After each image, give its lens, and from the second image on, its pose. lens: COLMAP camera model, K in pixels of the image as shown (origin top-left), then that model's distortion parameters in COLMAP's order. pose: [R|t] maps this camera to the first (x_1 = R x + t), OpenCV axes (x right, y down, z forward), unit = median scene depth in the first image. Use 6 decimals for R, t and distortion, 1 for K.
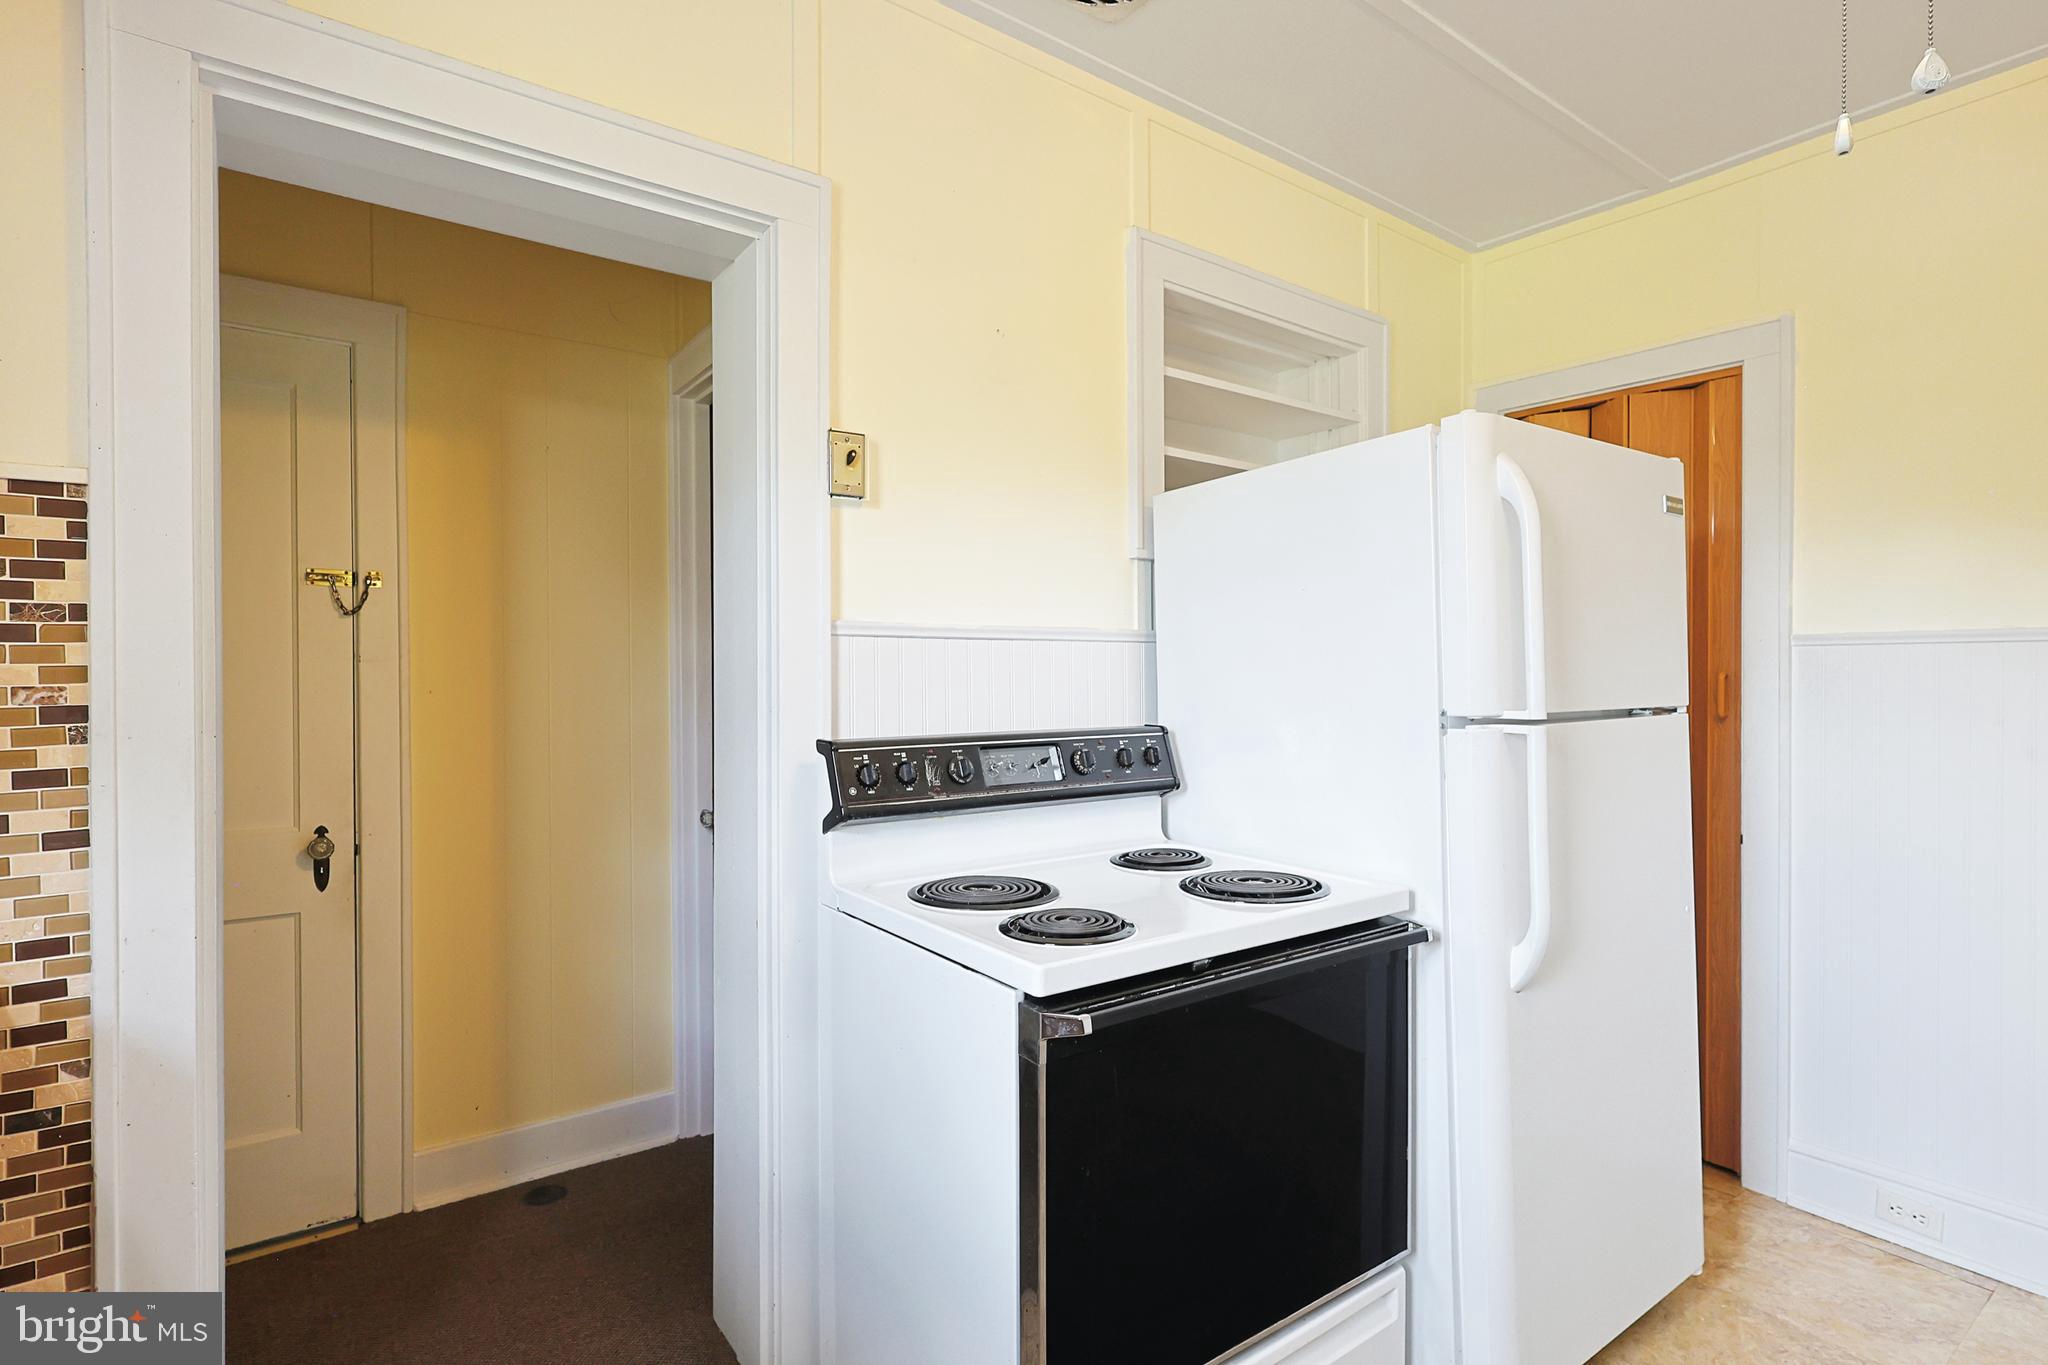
lens RADIAL K [[1001.1, 0, 1024.0], [0, 1001.1, 682.5], [0, 0, 1]] dist [-0.000339, 0.001009]
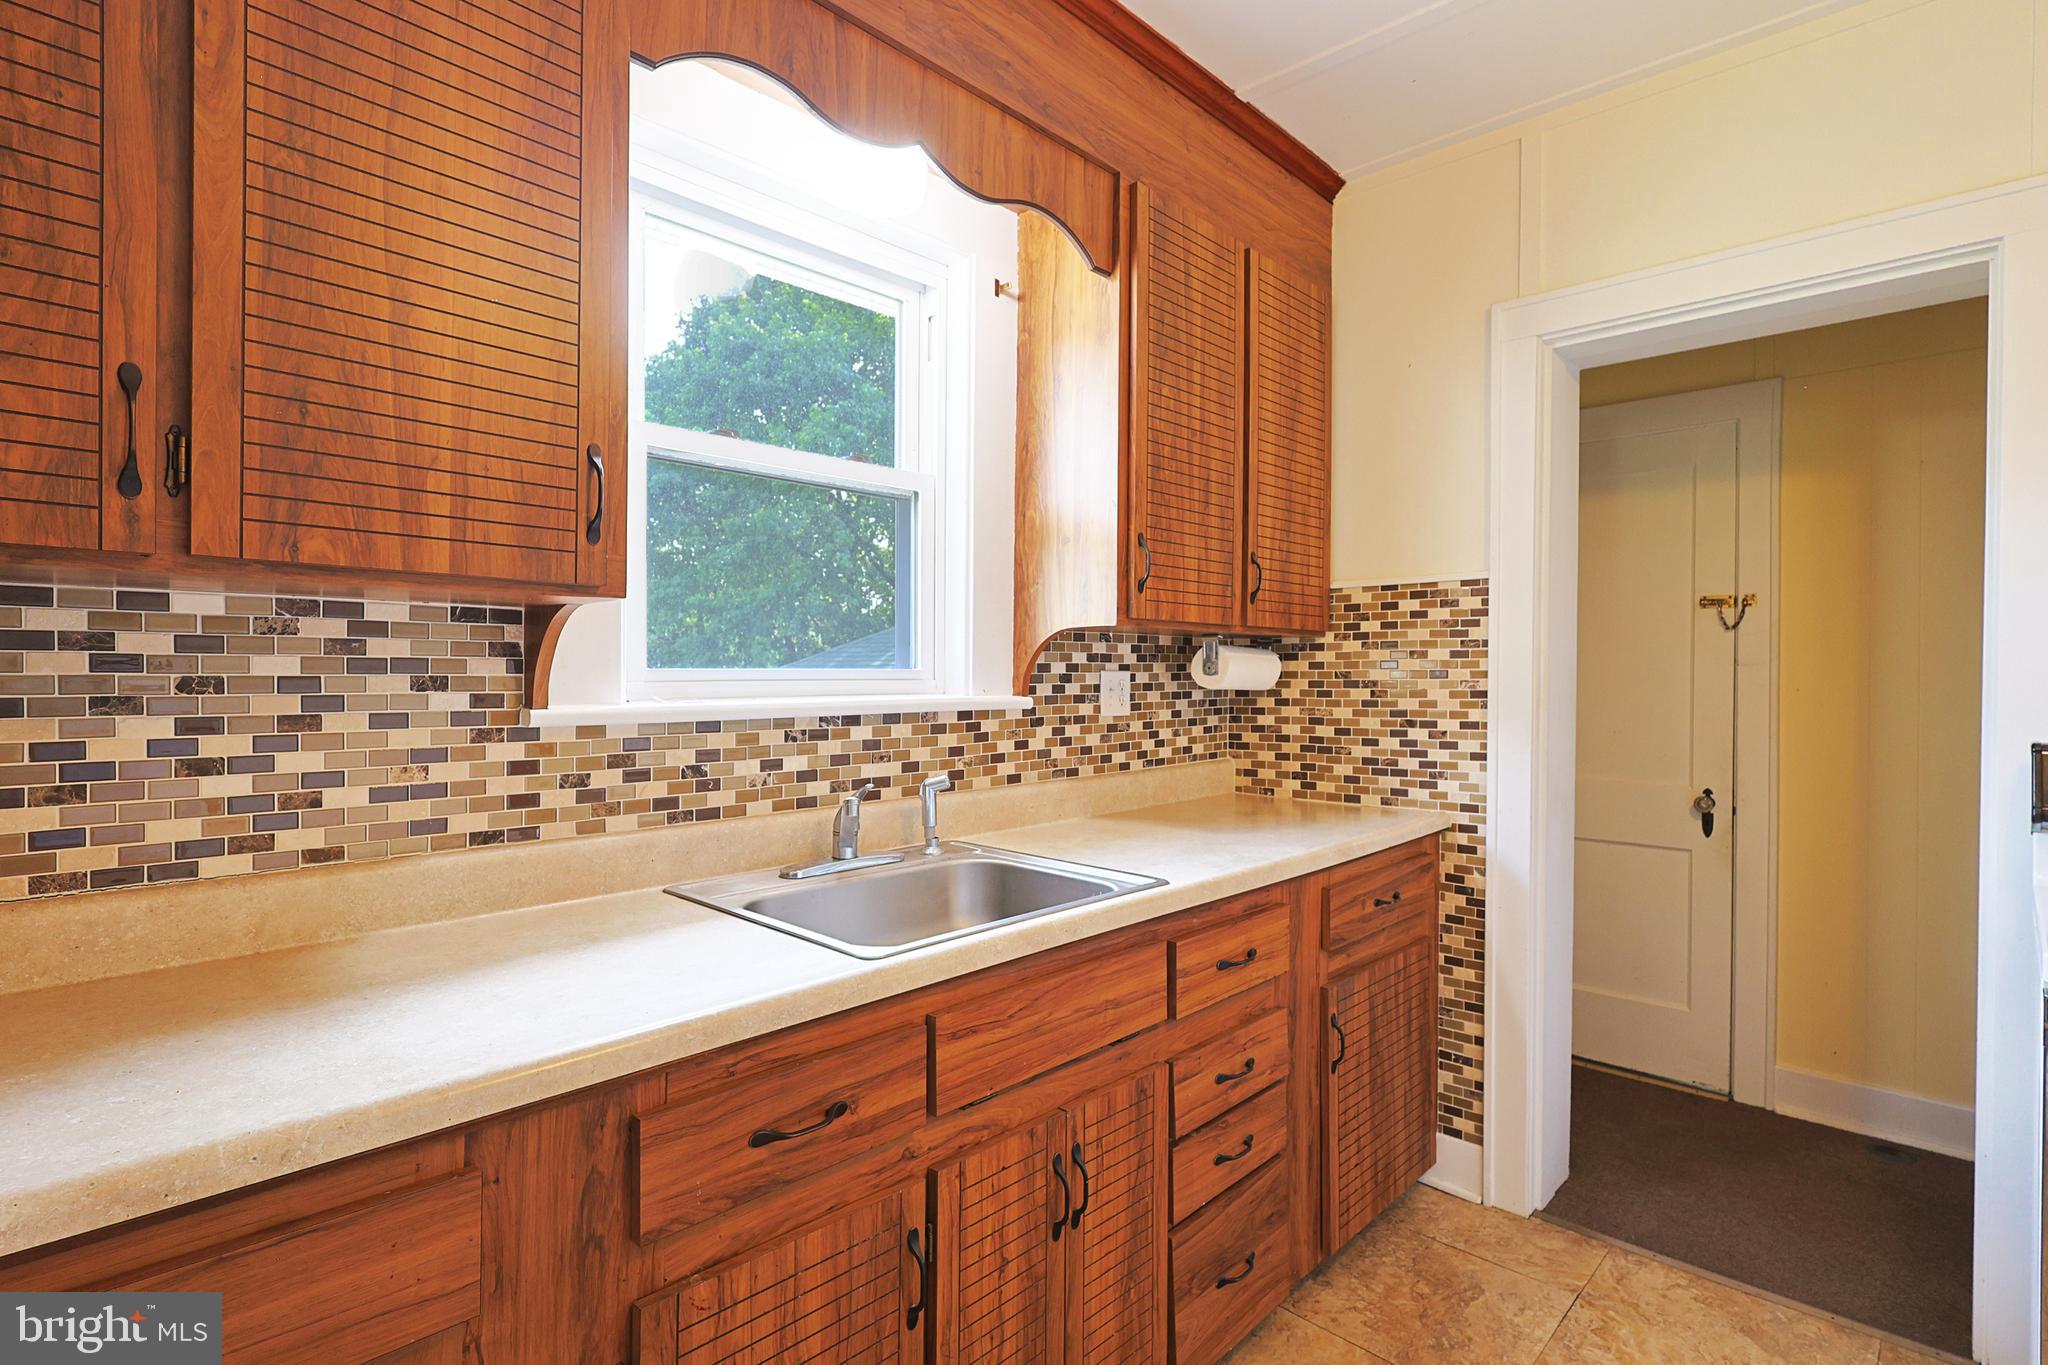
lens RADIAL K [[972.0, 0, 1028.5], [0, 972.0, 692.8], [0, 0, 1]] dist [-0.001771, 0.000879]
pose [[0.173727, 0.023803, -0.984506, 0.802302], [-0.011641, 0.999688, 0.022116, -0.003548], [0.984725, 0.007619, 0.173949, -0.230198]]
